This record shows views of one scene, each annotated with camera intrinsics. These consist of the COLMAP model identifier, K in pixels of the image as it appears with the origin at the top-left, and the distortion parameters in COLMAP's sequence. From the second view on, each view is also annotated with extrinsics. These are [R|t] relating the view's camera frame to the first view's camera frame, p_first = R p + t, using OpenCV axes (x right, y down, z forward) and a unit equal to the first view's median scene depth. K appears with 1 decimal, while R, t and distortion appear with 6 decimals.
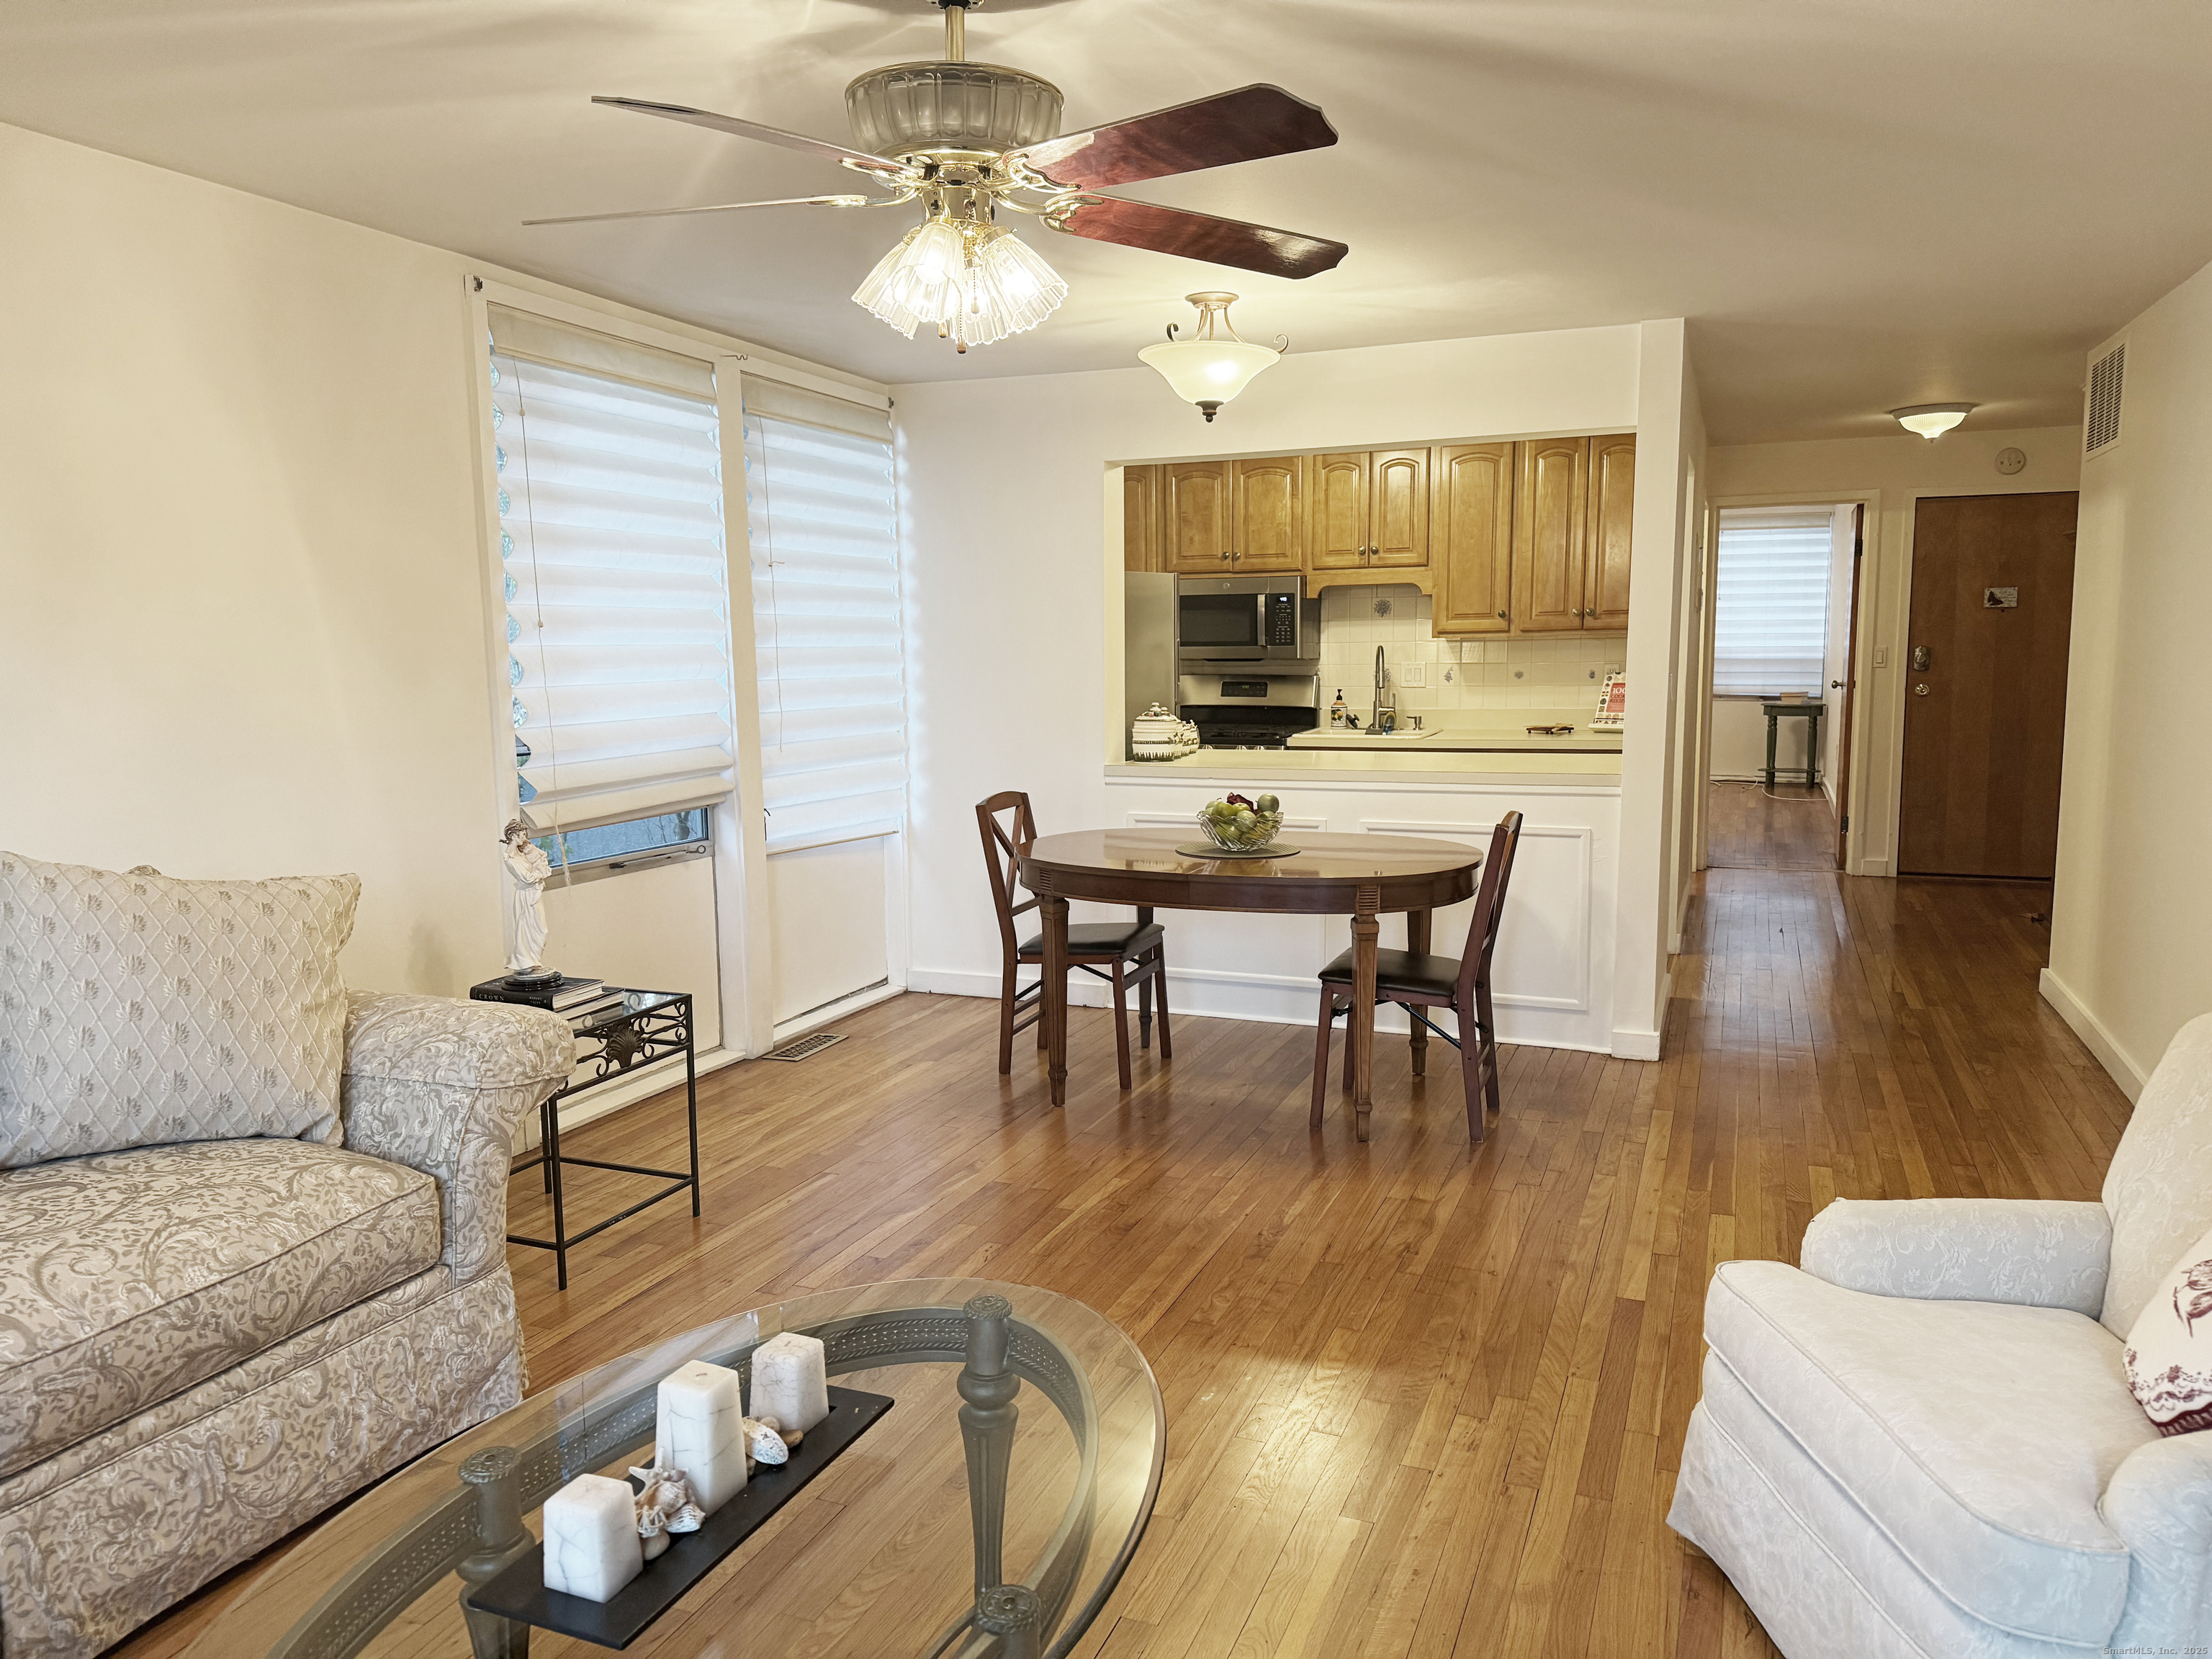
lens RADIAL K [[1567.4, 0, 1099.9], [0, 1567.4, 887.7], [0, 0, 1]] dist [0.125710, -0.226531]
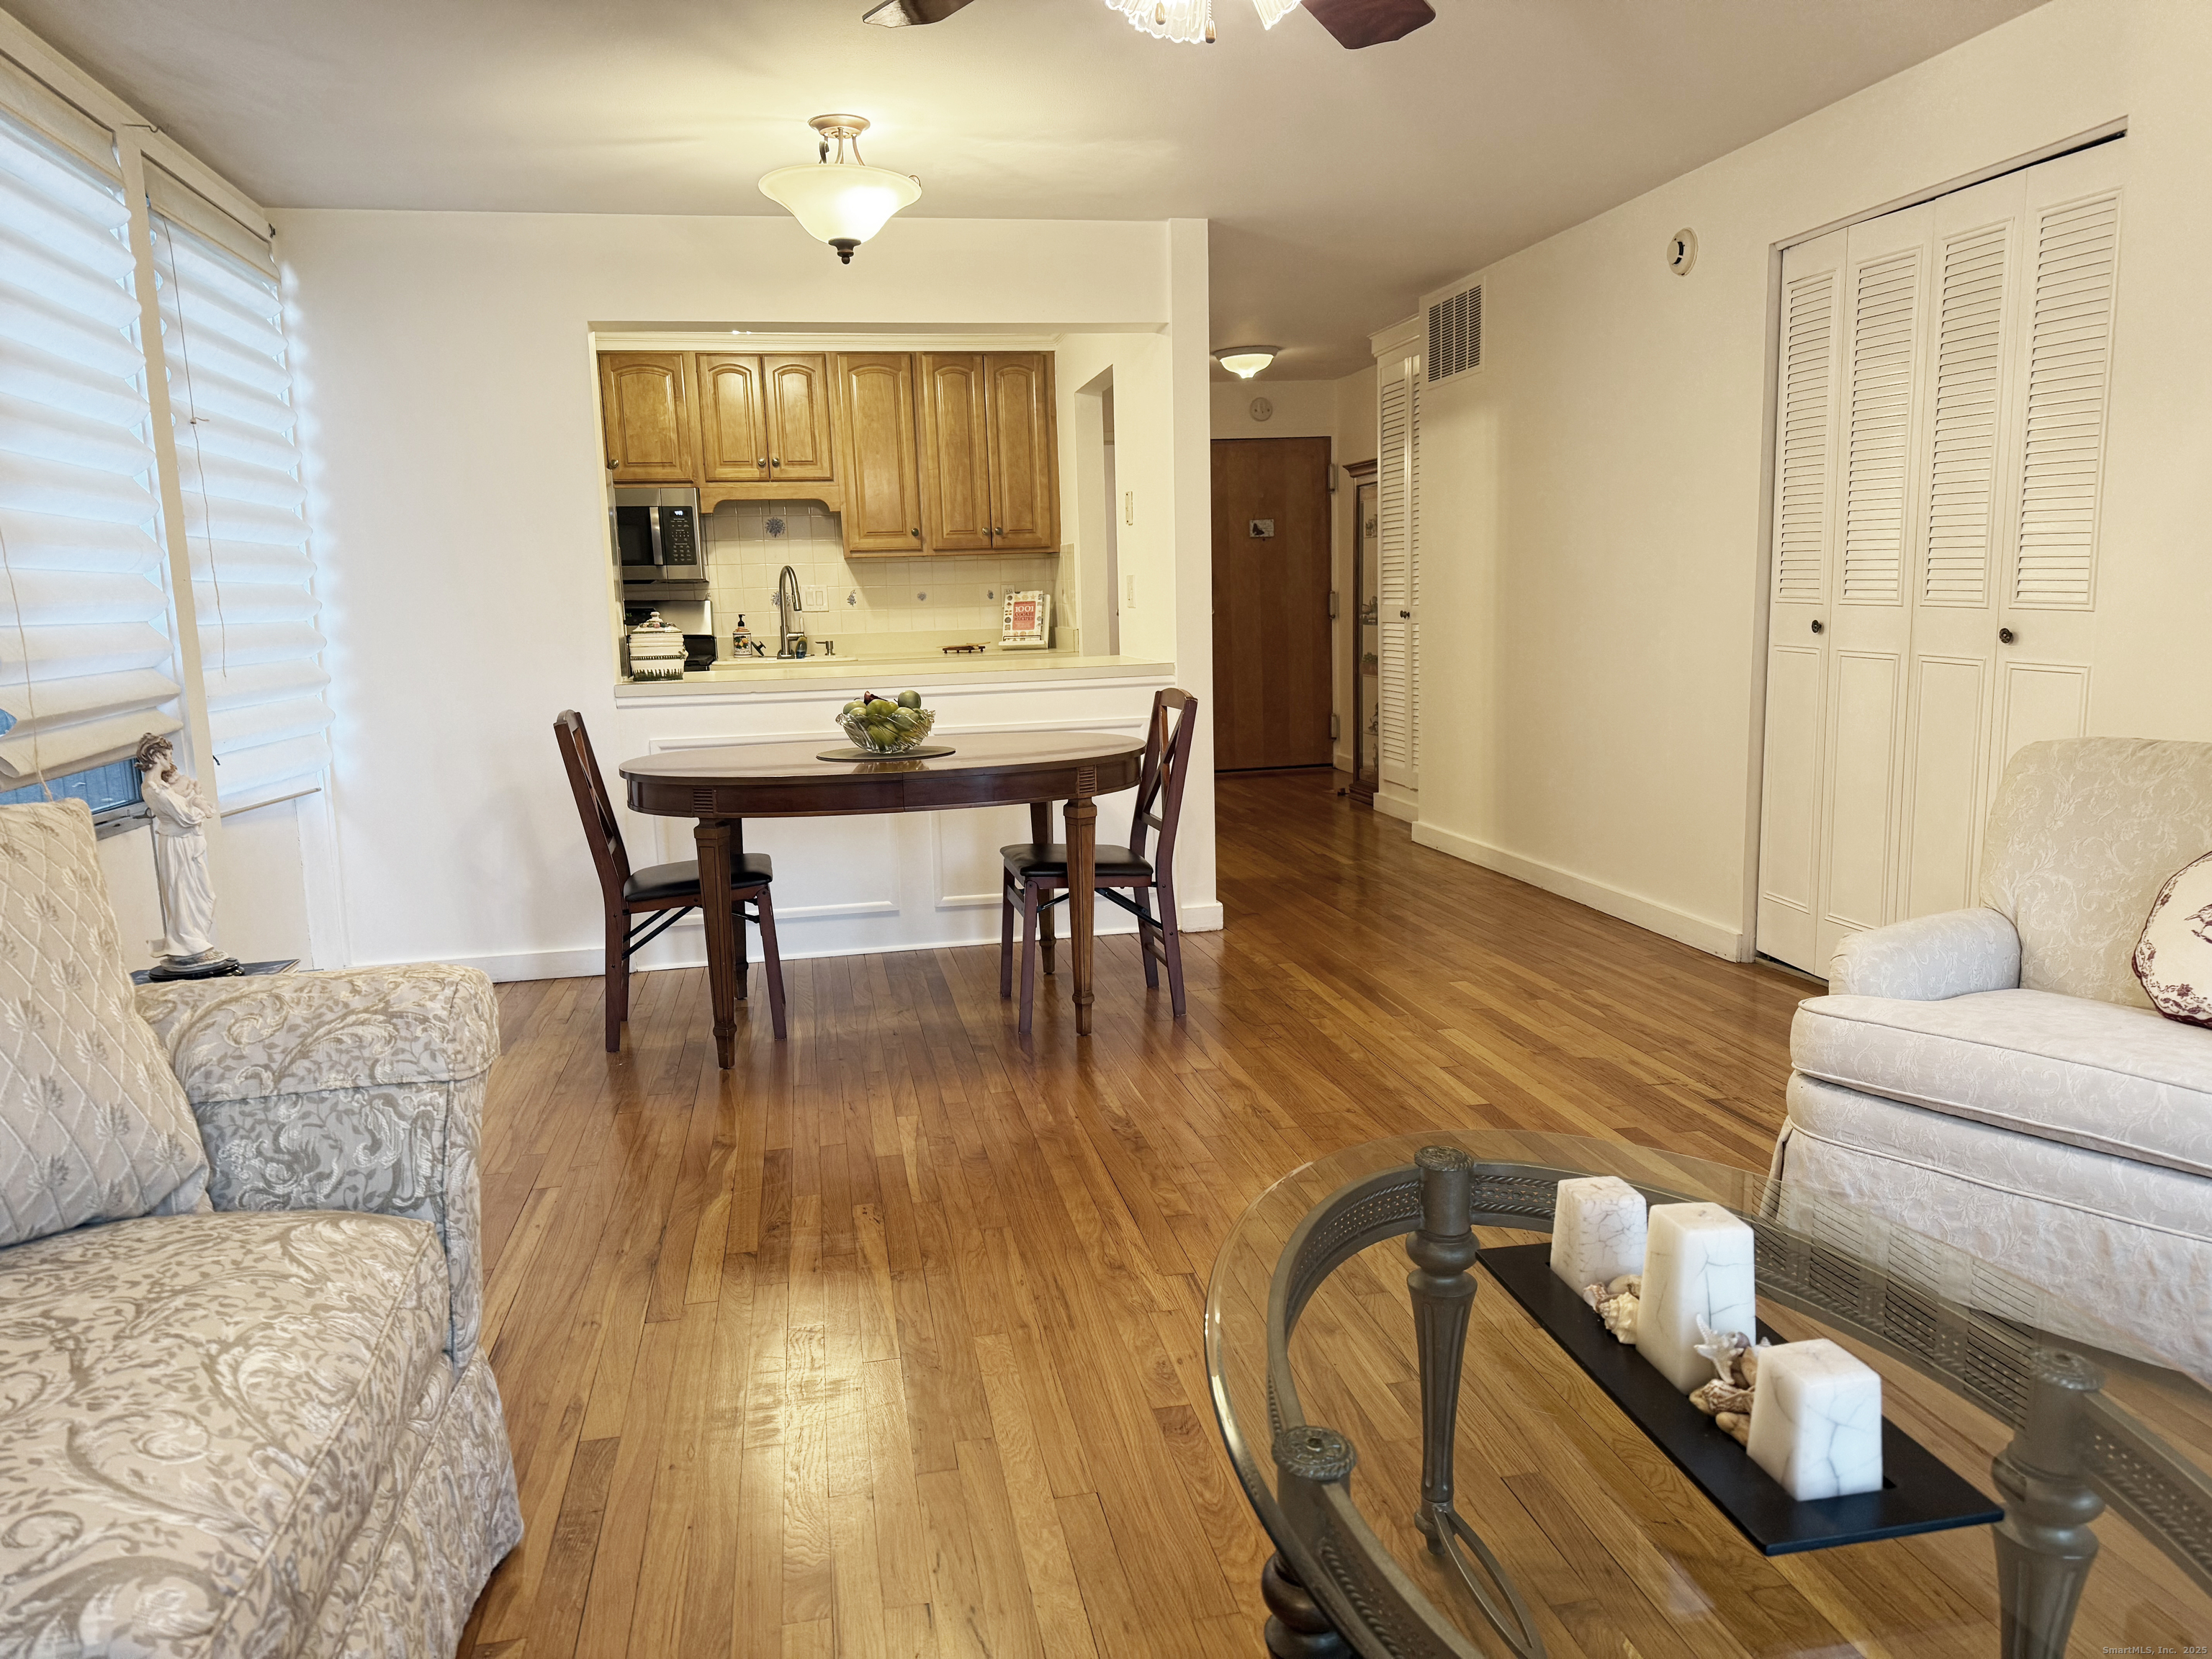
lens RADIAL K [[1567.4, 0, 1099.9], [0, 1567.4, 887.7], [0, 0, 1]] dist [0.125710, -0.226531]
pose [[0.823131, -0.115363, 0.556010, -0.291801], [0.111579, 0.992916, 0.040829, 0.026715], [-0.556781, 0.028432, 0.830172, 0.159200]]
